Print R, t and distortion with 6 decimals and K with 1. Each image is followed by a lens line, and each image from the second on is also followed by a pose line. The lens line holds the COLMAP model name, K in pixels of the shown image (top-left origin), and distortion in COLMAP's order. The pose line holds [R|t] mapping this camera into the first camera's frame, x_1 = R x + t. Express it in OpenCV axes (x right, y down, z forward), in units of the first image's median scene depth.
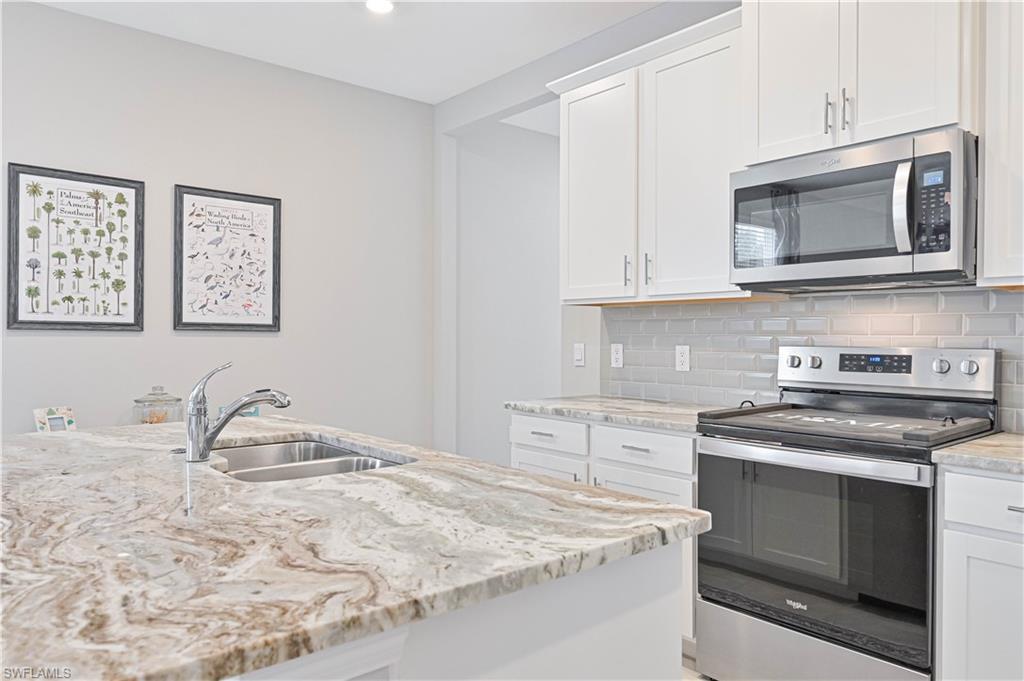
lens RADIAL K [[730.7, 0, 502.4], [0, 730.7, 341.2], [0, 0, 1]] dist [0.008943, 0.000727]
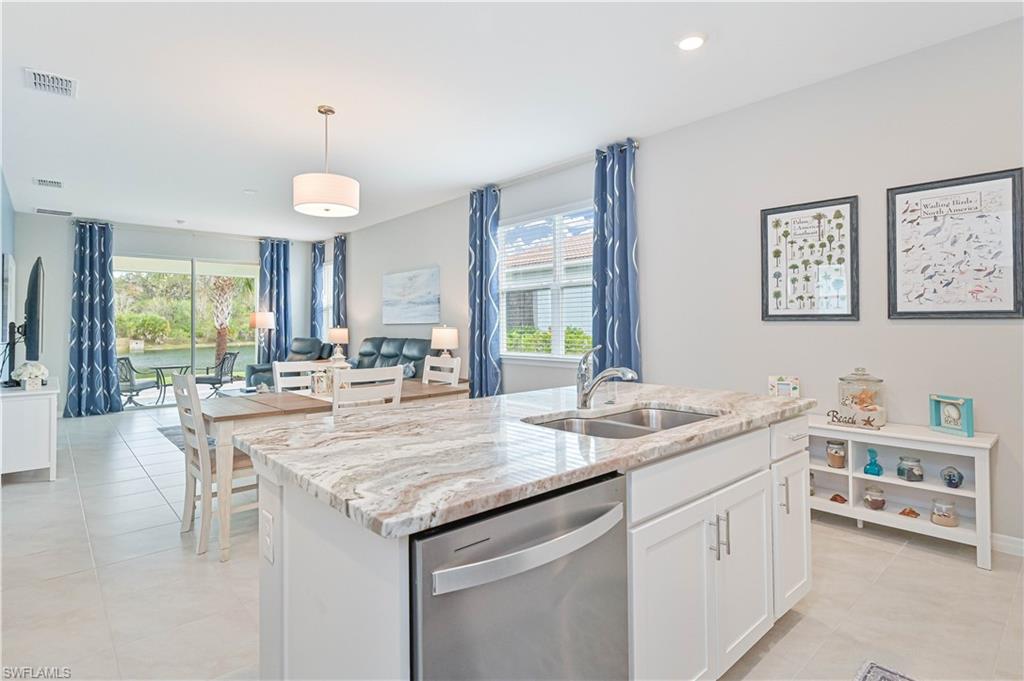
lens RADIAL K [[527.4, 0, 509.8], [0, 527.4, 317.3], [0, 0, 1]] dist [-0.003355, 0.000153]
pose [[0.034559, -0.020549, -0.999191, 0.363219], [0.001772, 0.999788, -0.020500, -0.002538], [0.999401, -0.001062, 0.034588, 0.427942]]
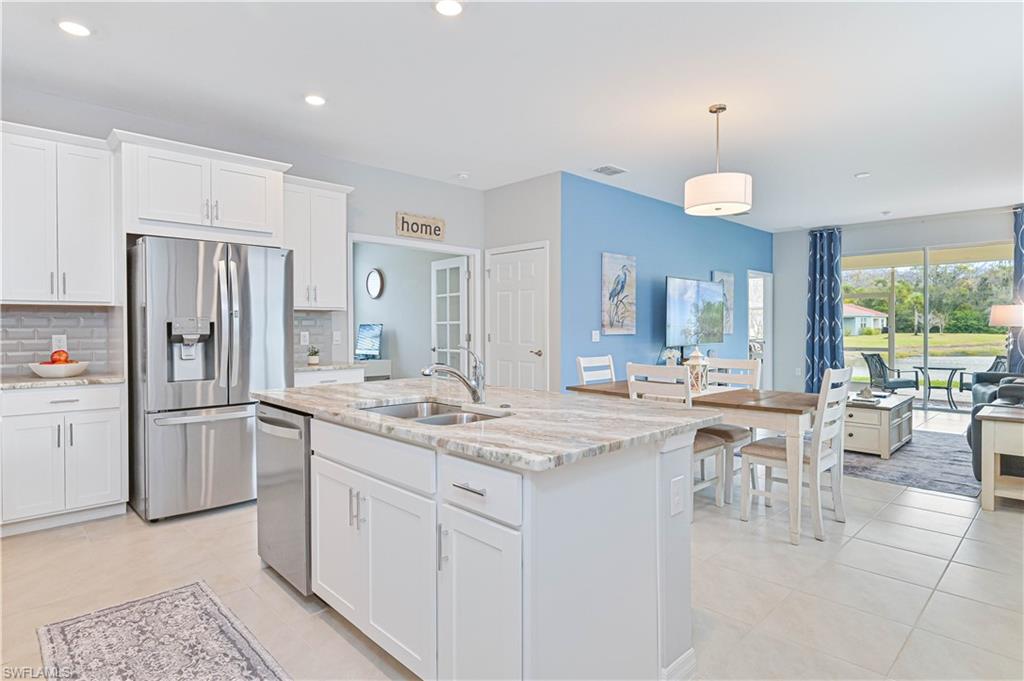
lens RADIAL K [[560.0, 0, 506.3], [0, 560.0, 332.5], [0, 0, 1]] dist [-0.005112, -0.000143]
pose [[-0.996993, -0.001054, -0.077482, -0.182710], [-0.002487, 0.999828, 0.018397, -0.012701], [0.077449, 0.018534, -0.996824, 1.184125]]
